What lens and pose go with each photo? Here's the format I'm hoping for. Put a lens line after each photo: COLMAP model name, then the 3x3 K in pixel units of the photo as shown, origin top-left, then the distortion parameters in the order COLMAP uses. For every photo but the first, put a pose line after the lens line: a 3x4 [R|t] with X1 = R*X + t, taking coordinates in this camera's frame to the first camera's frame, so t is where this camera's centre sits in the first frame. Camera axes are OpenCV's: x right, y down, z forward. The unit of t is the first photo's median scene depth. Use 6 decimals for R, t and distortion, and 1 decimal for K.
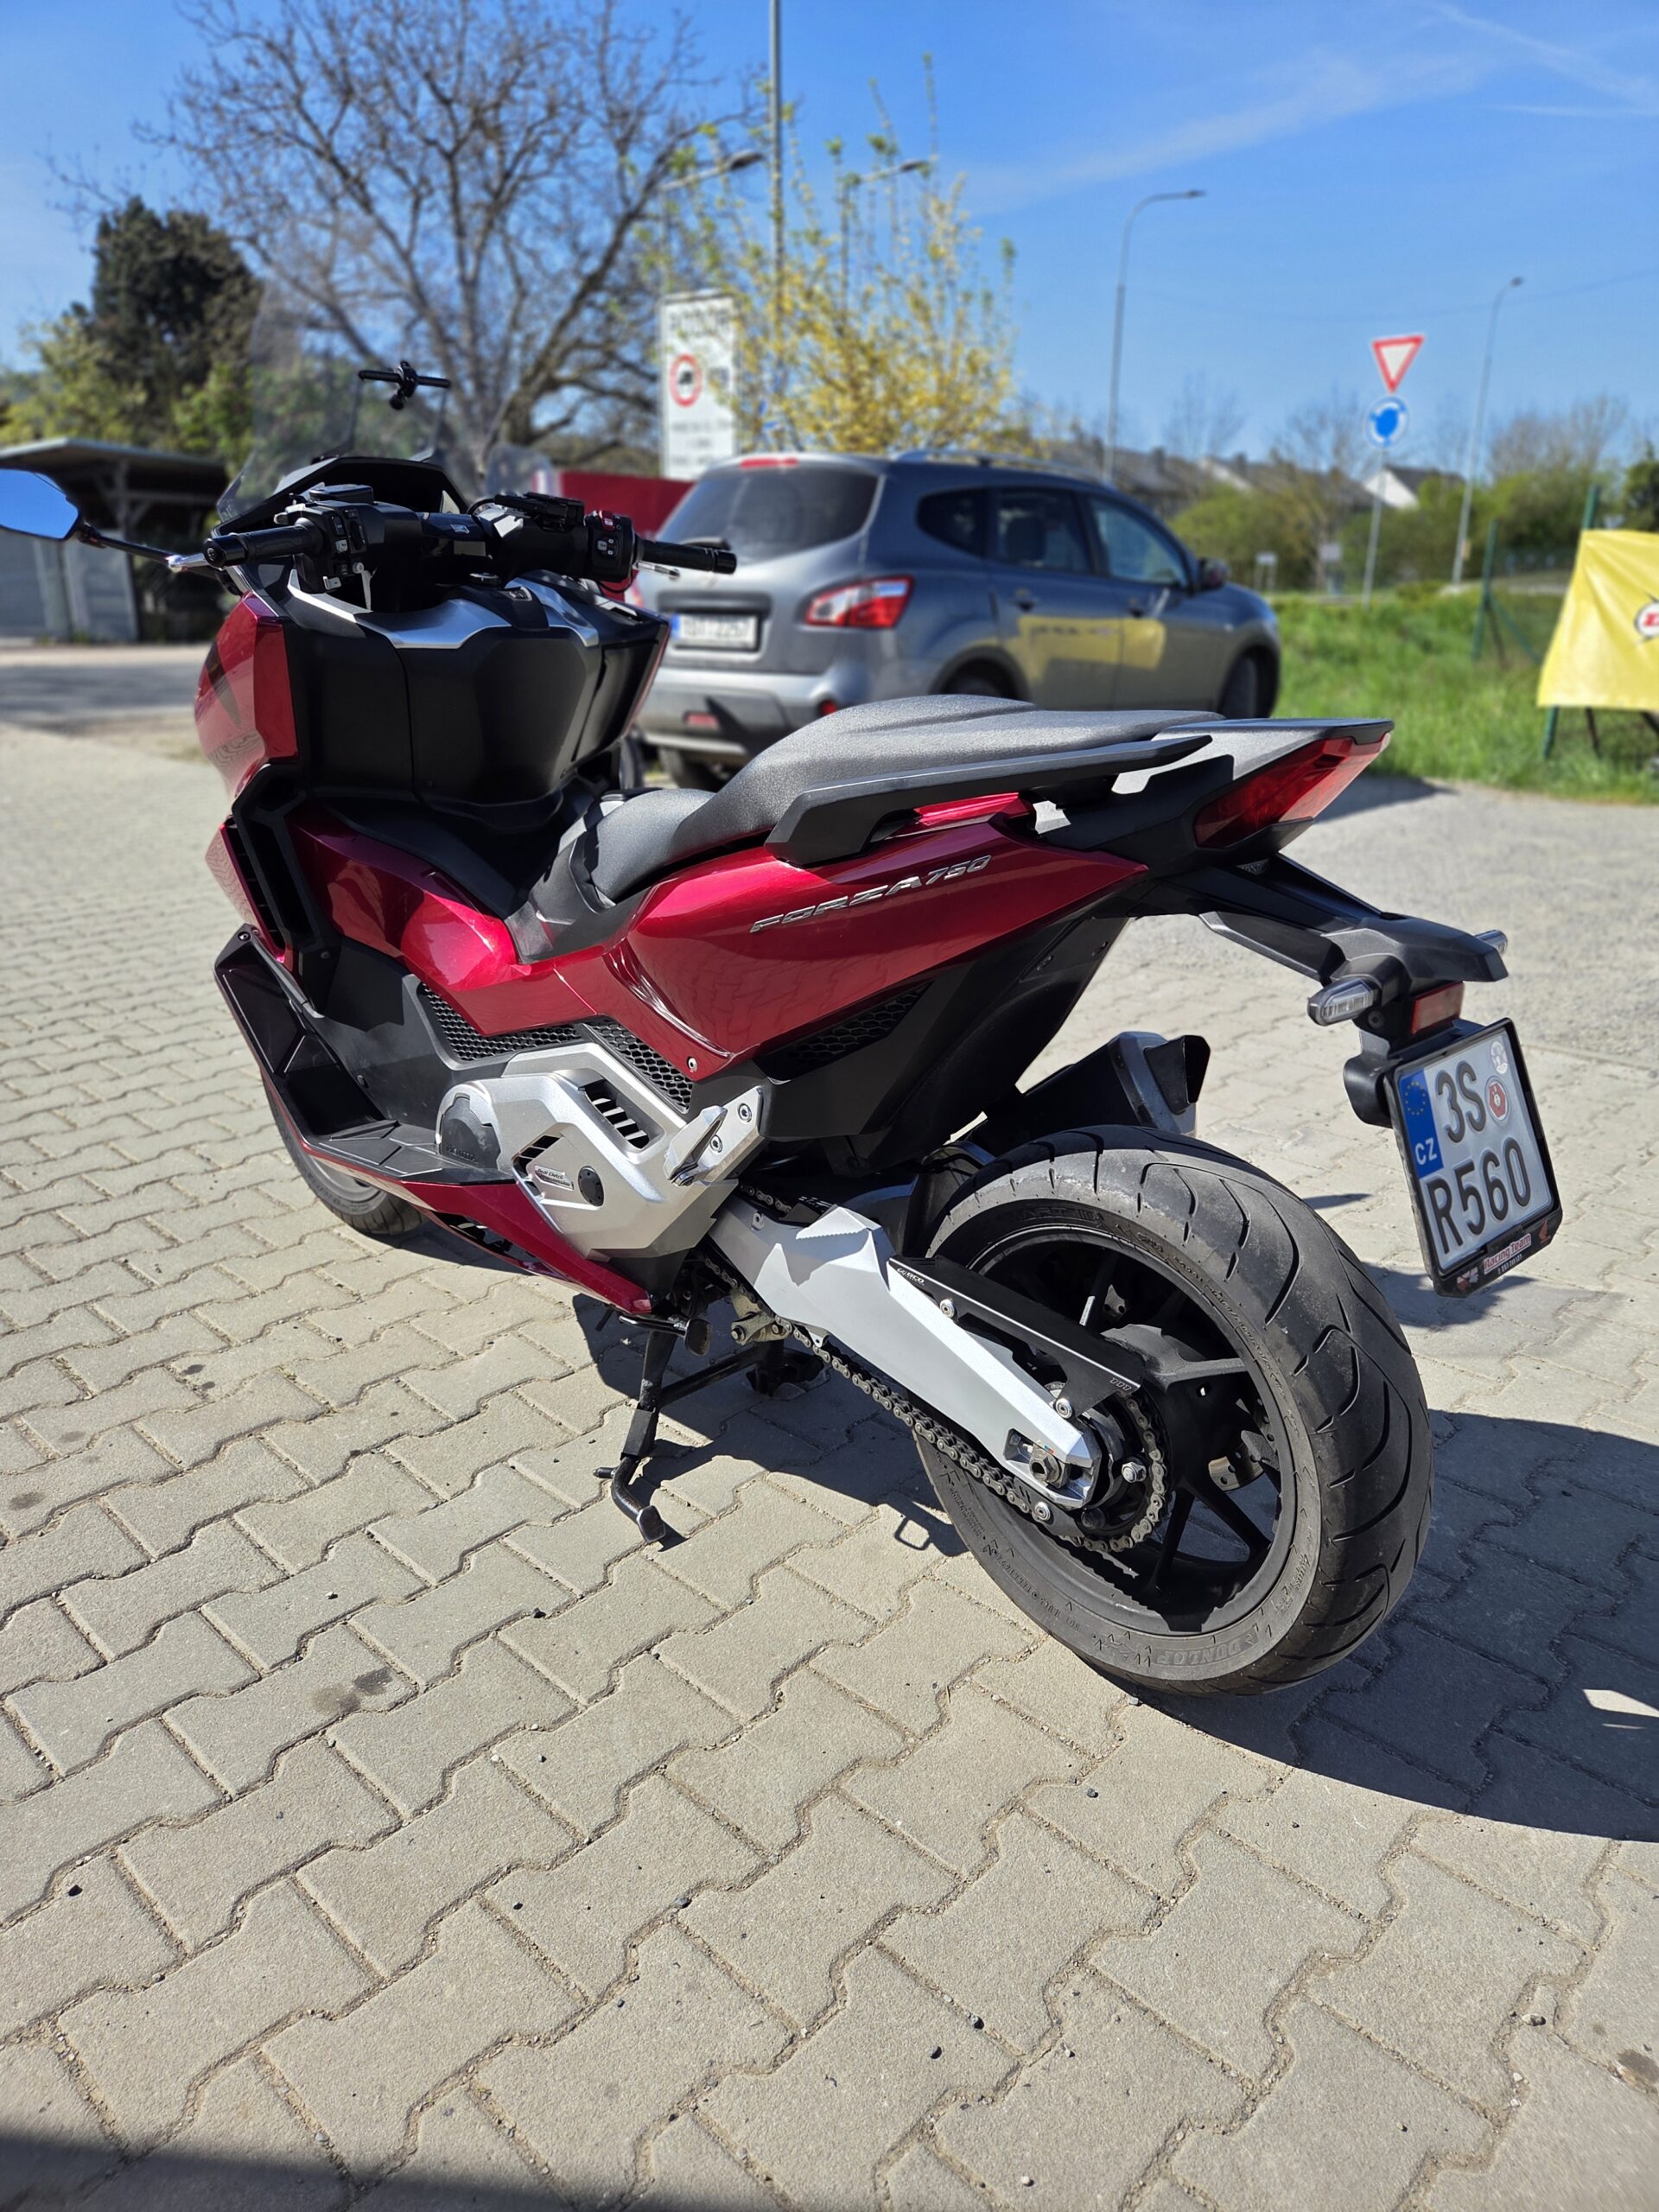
lens RADIAL K [[1486.8, 0, 850.0], [0, 1486.8, 1076.0], [0, 0, 1]] dist [0.056599, -0.042769]
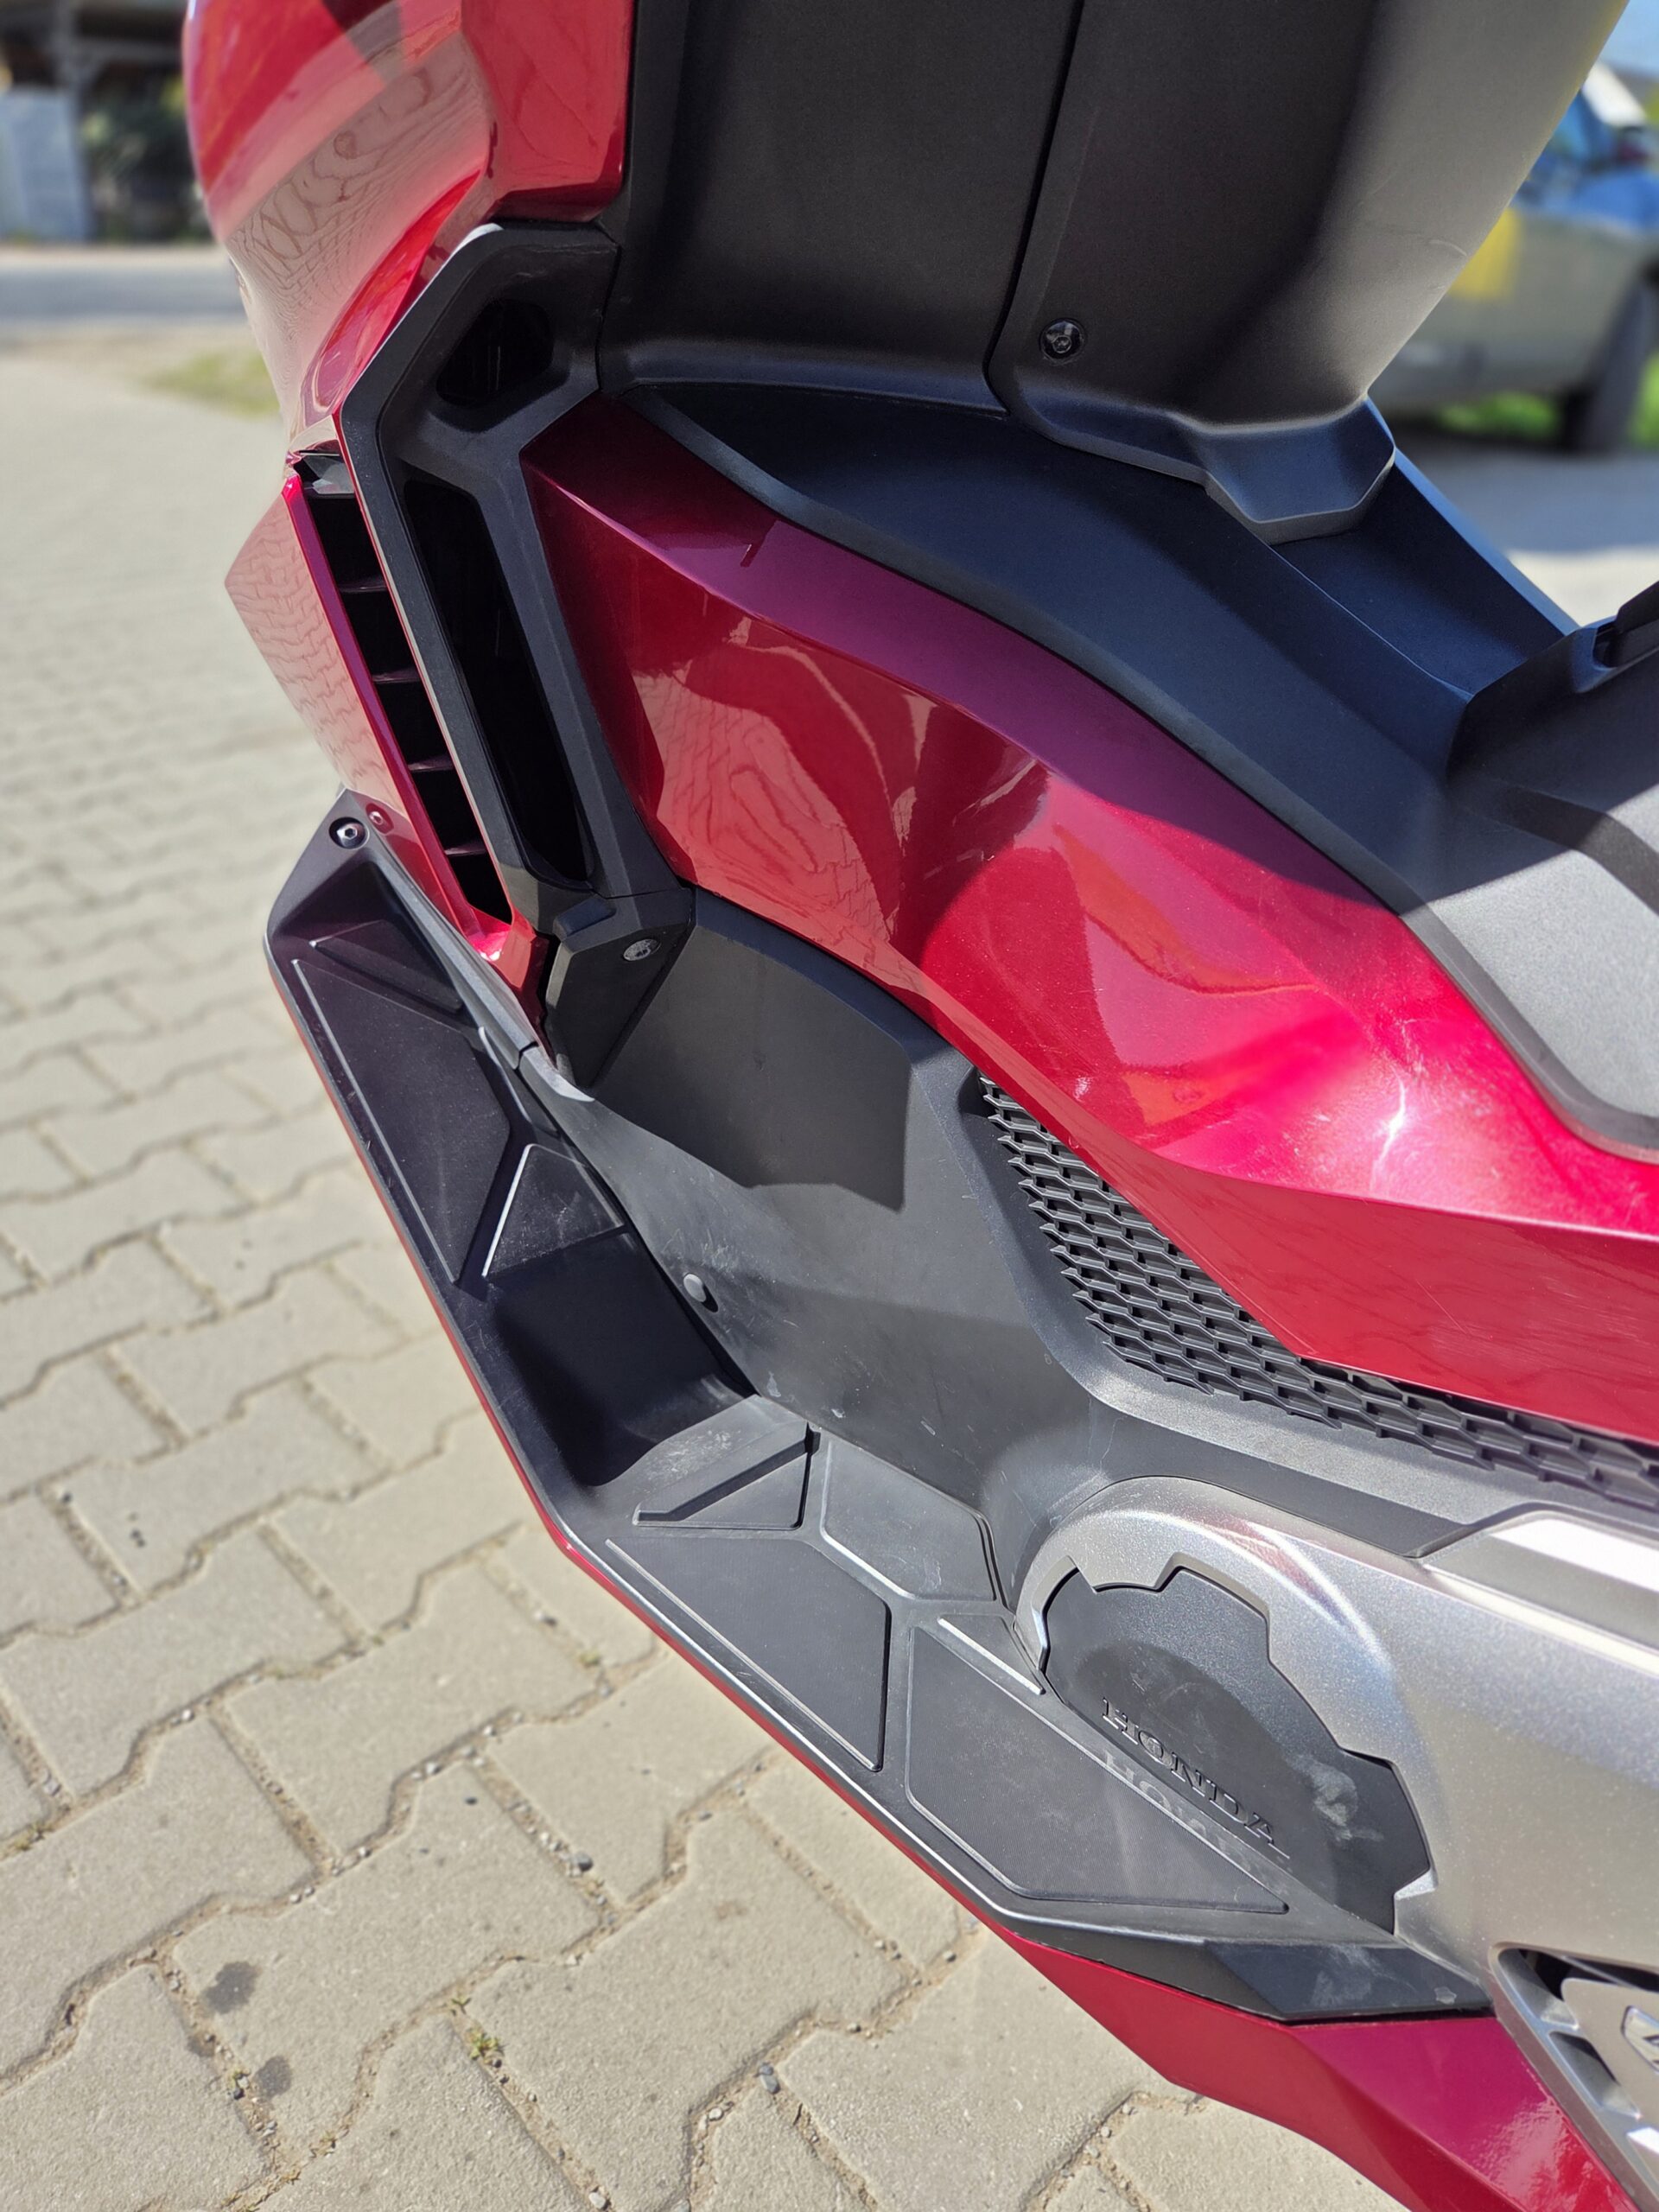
lens RADIAL K [[1610.4, 0, 830.0], [0, 1610.4, 1105.2], [0, 0, 1]] dist [0.029029, -0.010645]
pose [[0.998452, 0.048657, -0.026955, -0.286941], [-0.042896, 0.982037, 0.183747, -0.105679], [0.035412, -0.182307, 0.982604, 0.644593]]
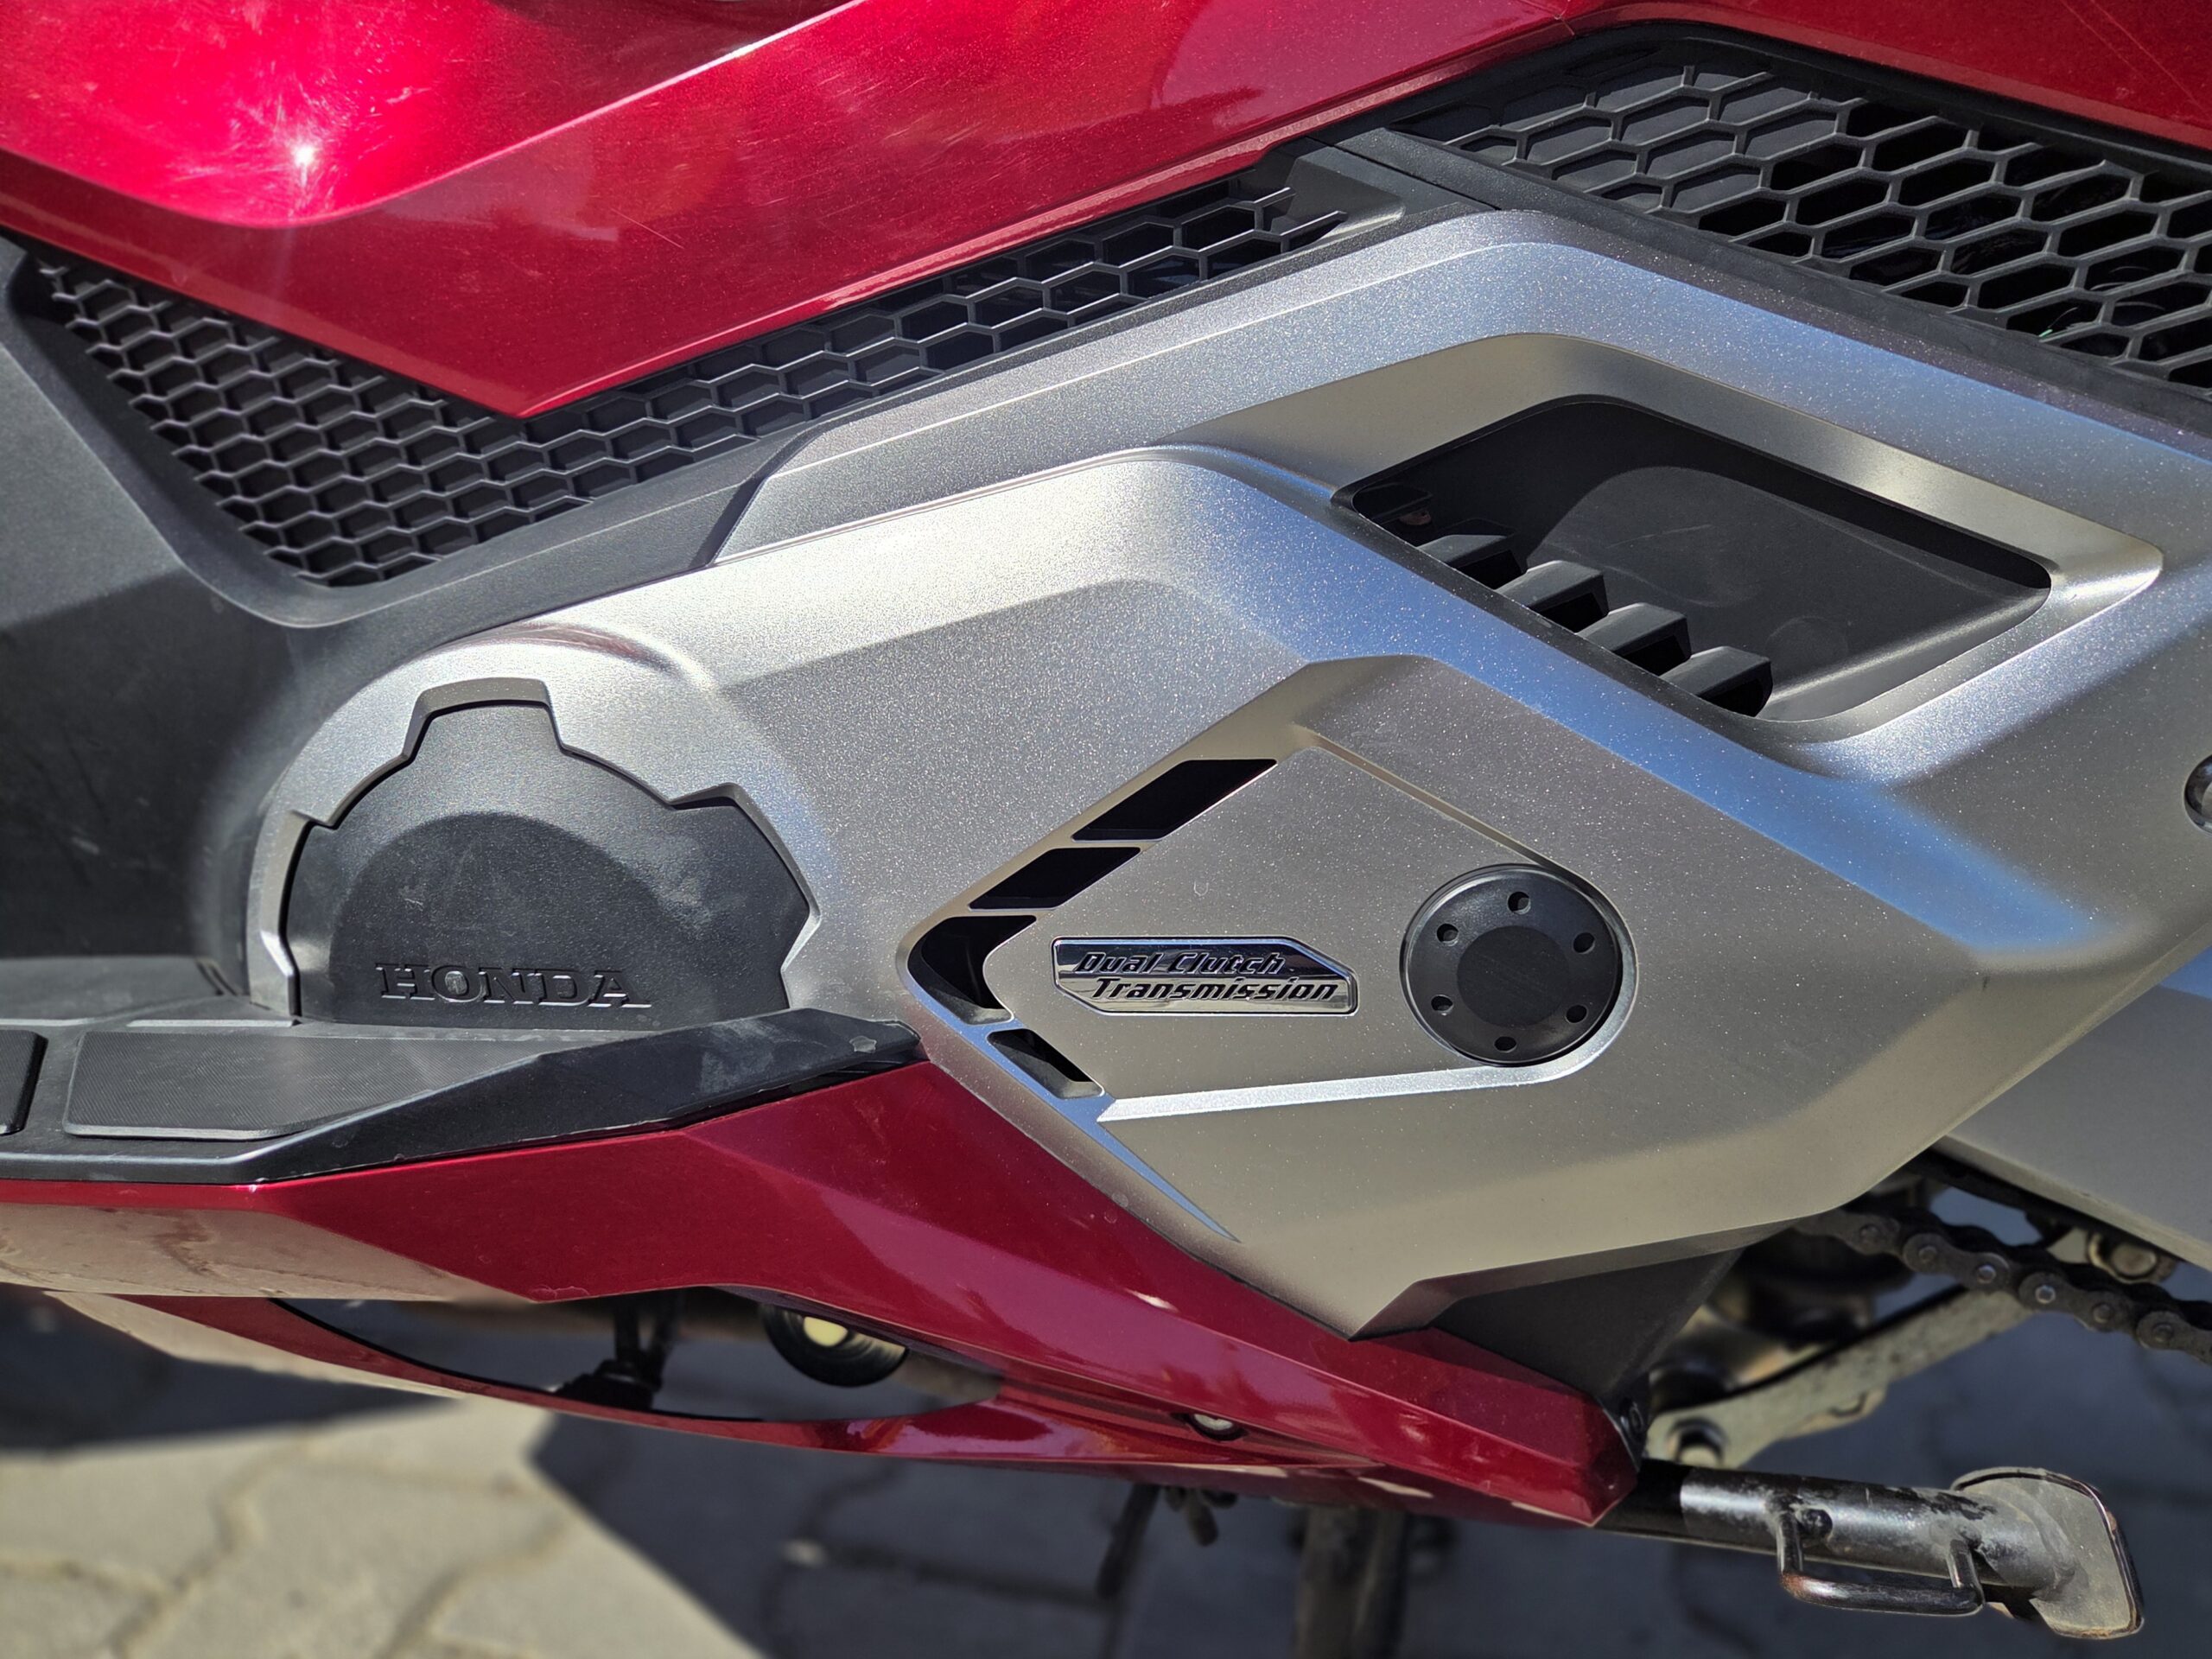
lens RADIAL K [[1610.4, 0, 1104.1], [0, 1610.4, 838.8], [0, 0, 1]] dist [0.029029, -0.010645]
pose [[0.859726, -0.122753, 0.495786, -0.262902], [0.149112, 0.988724, -0.013769, 0.042276], [-0.488505, 0.085765, 0.868336, 0.680941]]
